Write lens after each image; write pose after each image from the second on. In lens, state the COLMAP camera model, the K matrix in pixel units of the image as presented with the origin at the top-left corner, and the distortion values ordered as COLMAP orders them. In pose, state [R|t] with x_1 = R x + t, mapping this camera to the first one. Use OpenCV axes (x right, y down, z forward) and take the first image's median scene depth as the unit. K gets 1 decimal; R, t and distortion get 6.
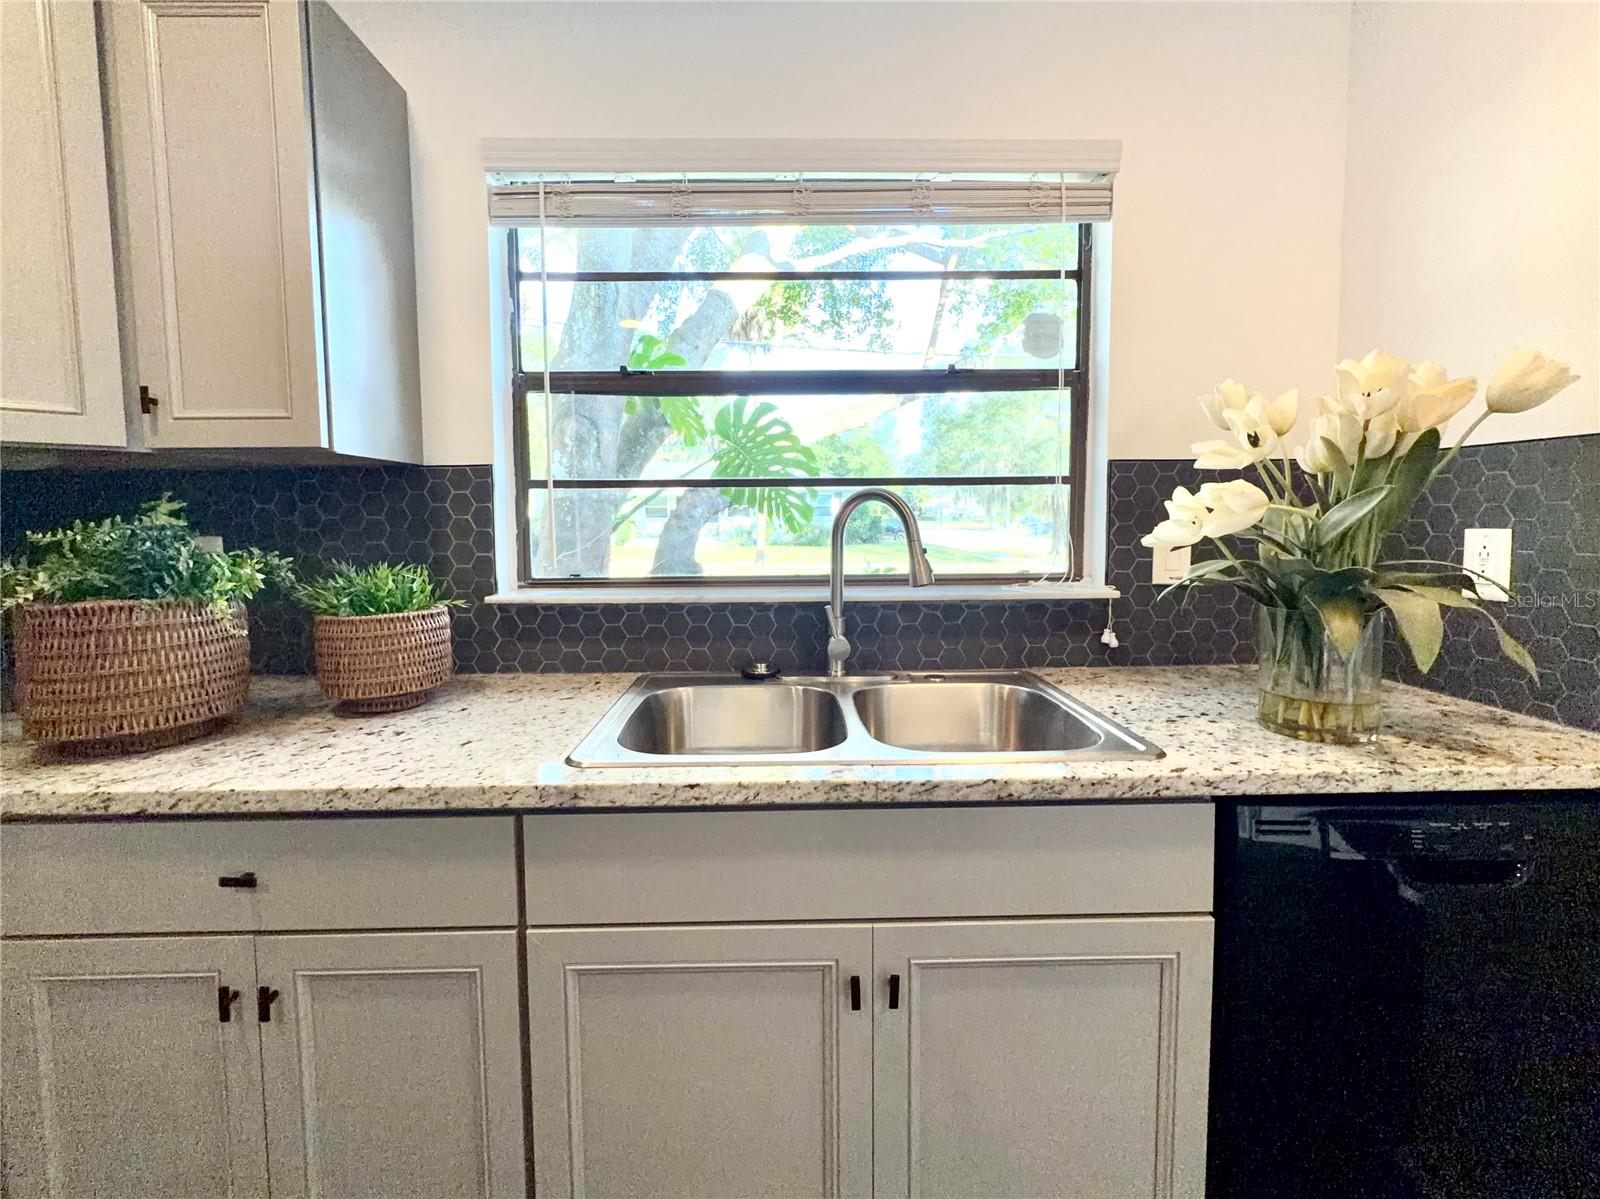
lens RADIAL K [[691.2, 0, 782.2], [0, 691.2, 563.2], [0, 0, 1]] dist [0.001019, 0.000242]
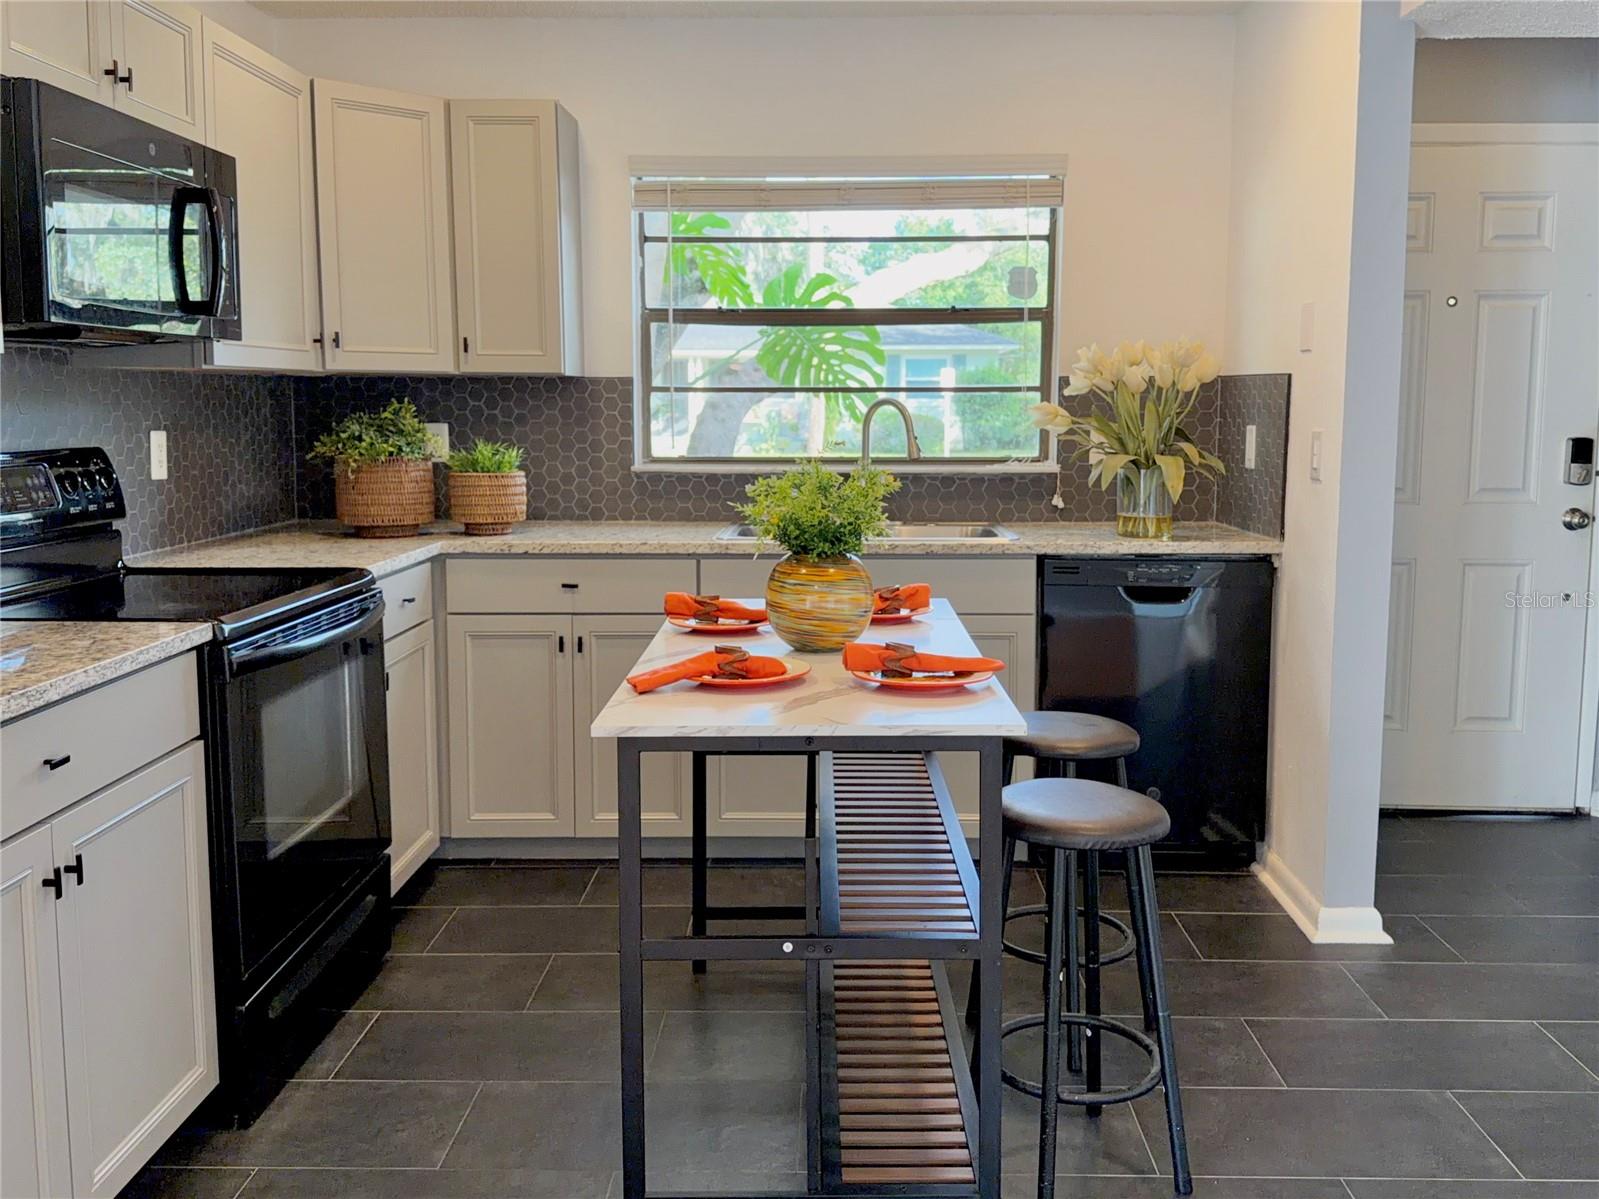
lens RADIAL K [[1347.6, 0, 808.9], [0, 1347.6, 549.6], [0, 0, 1]] dist [0.099927, -0.003868]
pose [[0.999344, 0.013220, -0.033727, 0.059379], [-0.011686, 0.998906, 0.045280, 0.095323], [0.034288, -0.044856, 0.998405, -2.004236]]
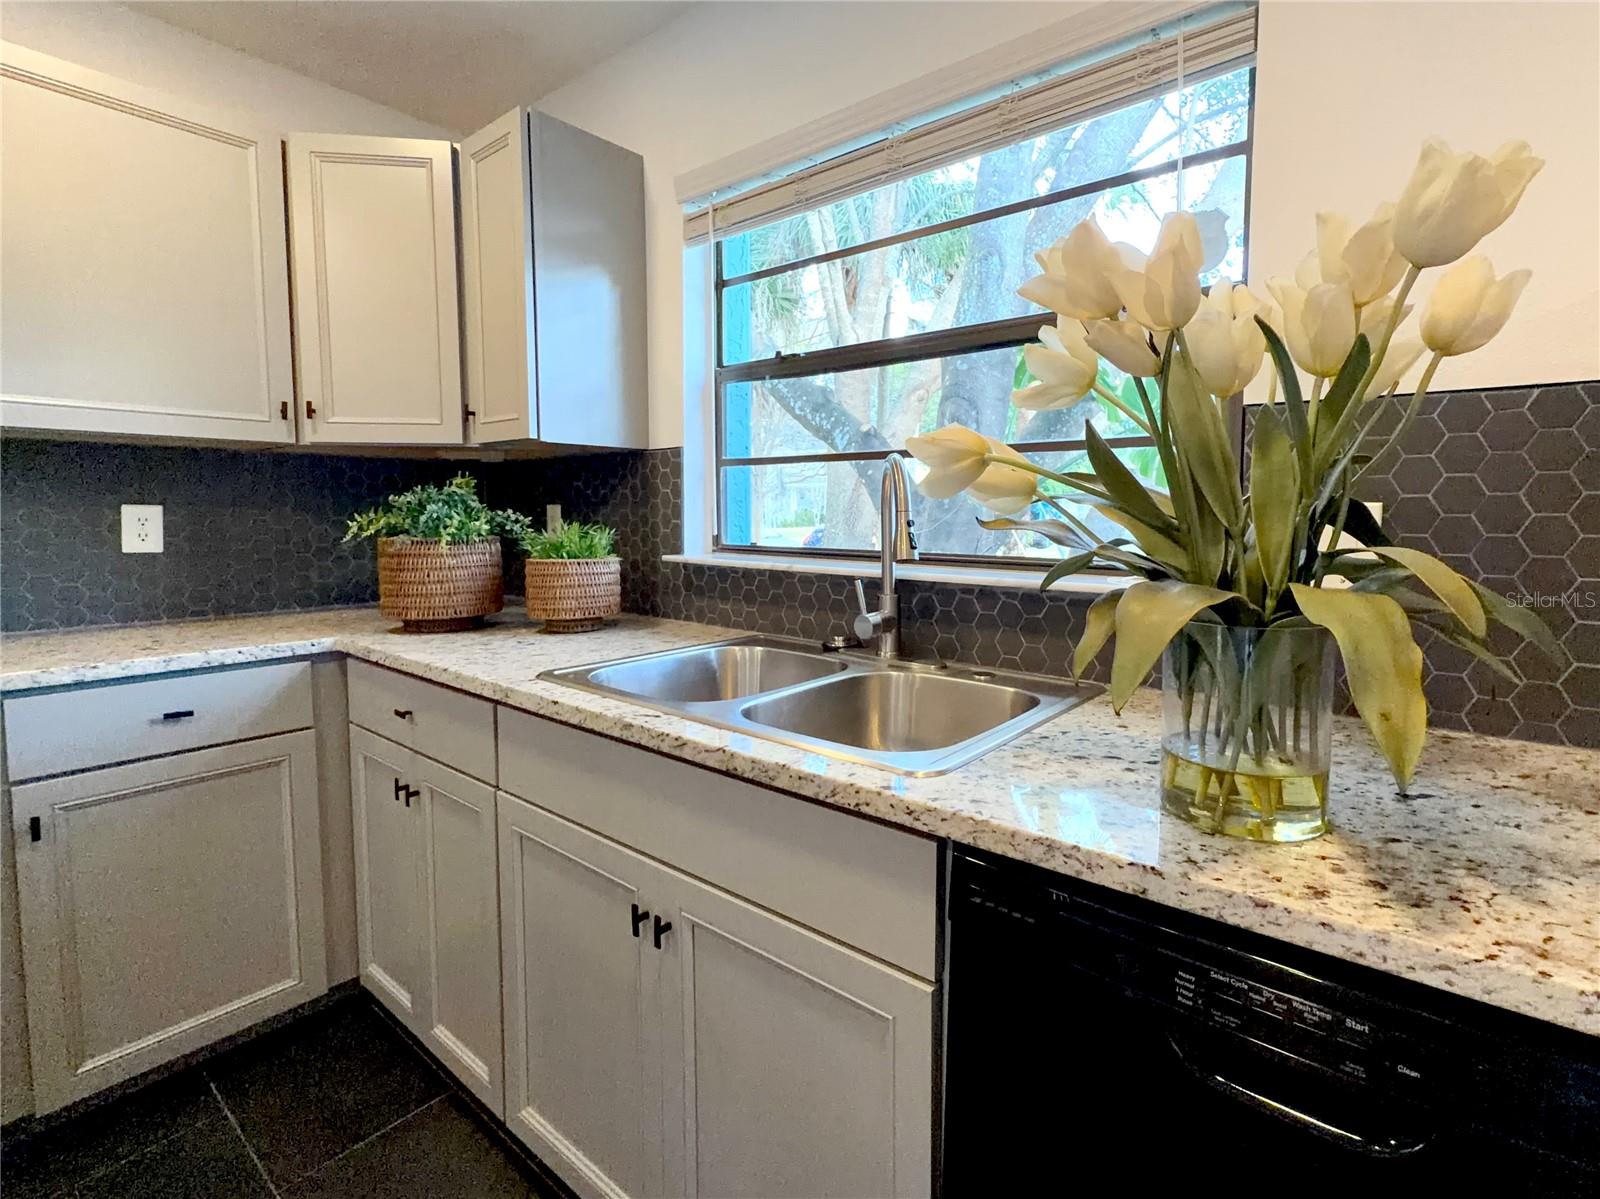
lens RADIAL K [[745.5, 0, 880.8], [0, 745.5, 562.6], [0, 0, 1]] dist [0.001405, 0.000020]
pose [[0.793121, 0.055392, -0.606540, 0.705860], [-0.050822, 0.998402, 0.024724, 0.009551], [0.606940, 0.011216, 0.794669, 0.193469]]
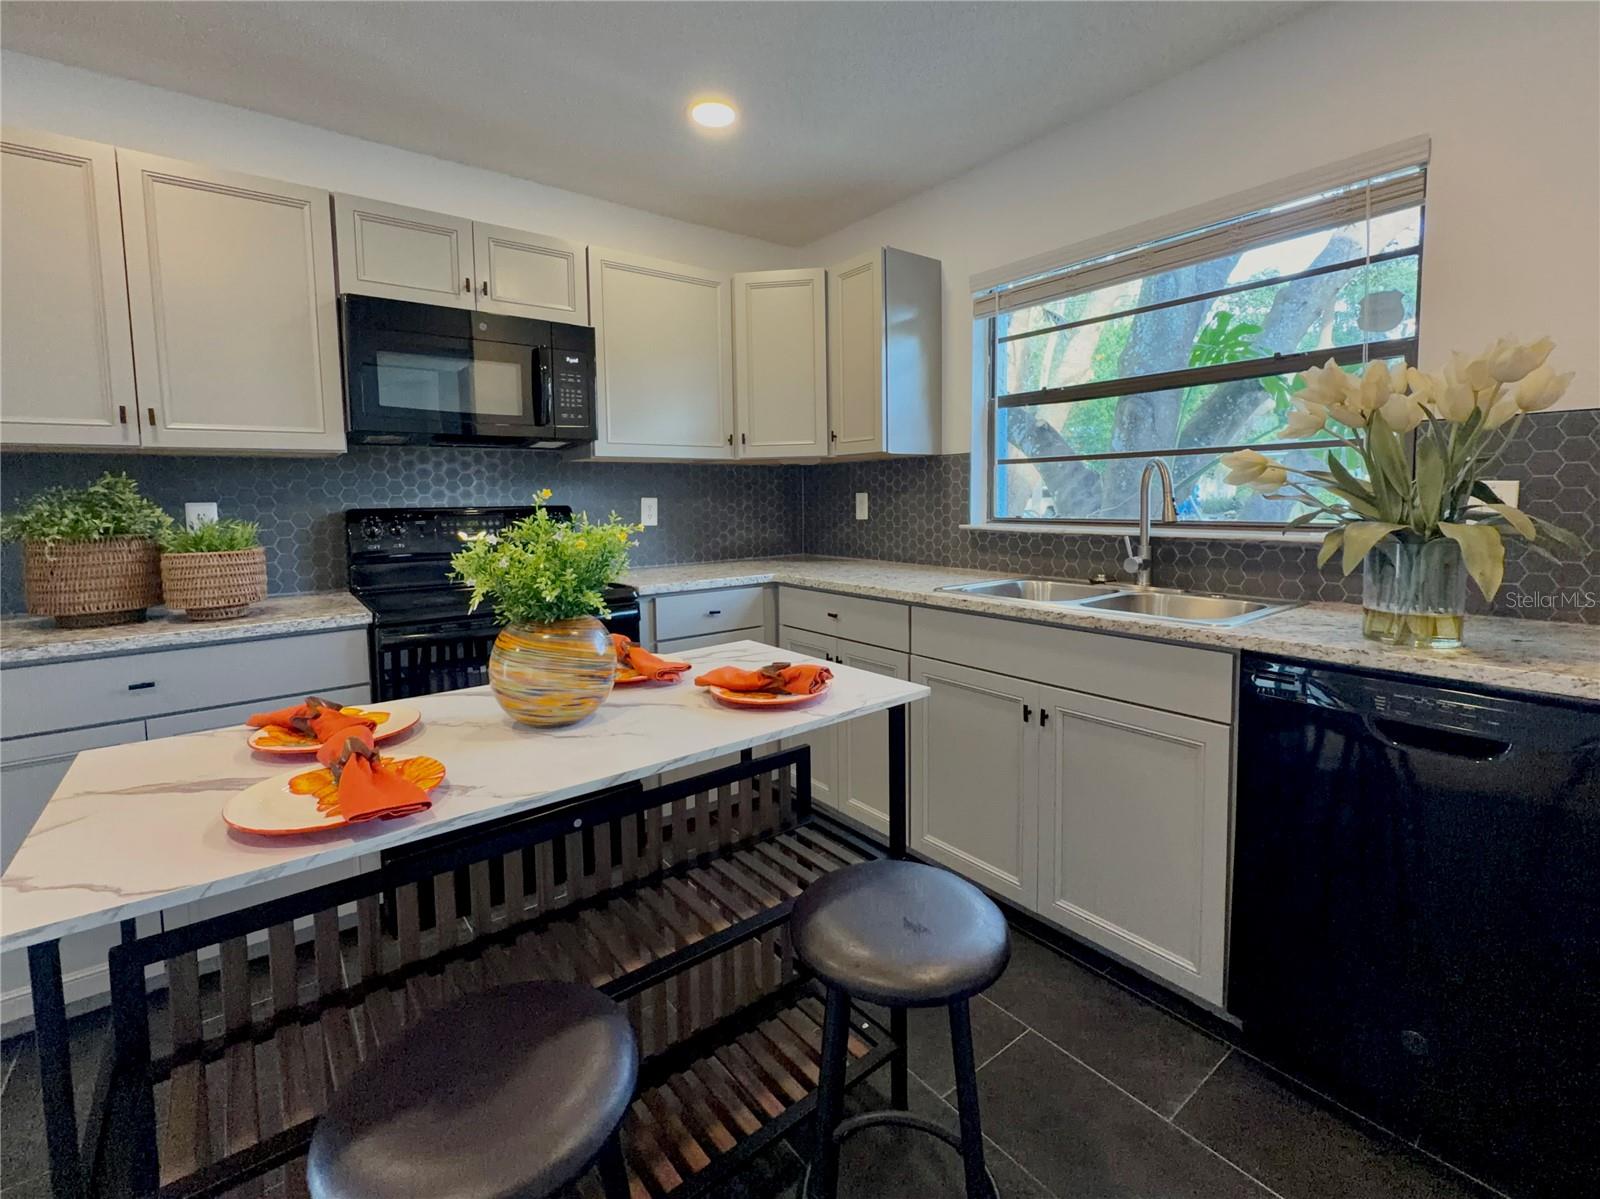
lens RADIAL K [[708.7, 0, 798.8], [0, 708.7, 545.4], [0, 0, 1]] dist [0.002005, 0.000099]
pose [[0.602171, 0.056284, -0.796381, 0.865175], [-0.042283, 0.998360, 0.038587, 0.050766], [0.797247, 0.010437, 0.603564, -0.513972]]
